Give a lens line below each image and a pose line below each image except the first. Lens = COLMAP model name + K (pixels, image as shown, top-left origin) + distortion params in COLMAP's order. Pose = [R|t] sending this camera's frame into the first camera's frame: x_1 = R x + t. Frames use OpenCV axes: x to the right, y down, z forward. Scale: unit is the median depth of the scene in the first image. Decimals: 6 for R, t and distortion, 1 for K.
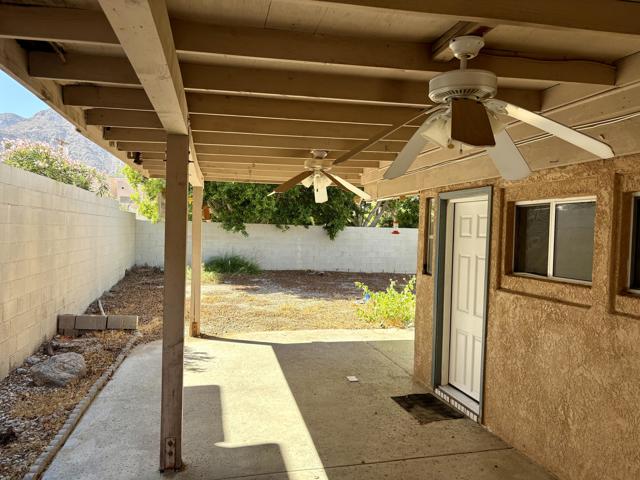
lens RADIAL K [[484.7, 0, 319.4], [0, 484.7, 240.9], [0, 0, 1]] dist [0.068985, -0.075095]
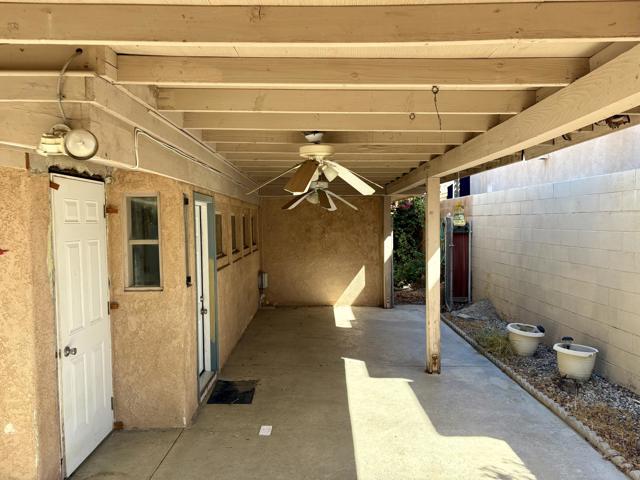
lens RADIAL K [[484.7, 0, 320.0], [0, 484.7, 239.3], [0, 0, 1]] dist [0.068985, -0.075095]
pose [[-0.976356, -0.026588, 0.214530, -0.196150], [-0.012486, 0.997687, 0.066825, -0.077702], [-0.215810, 0.062566, -0.974429, 1.974675]]
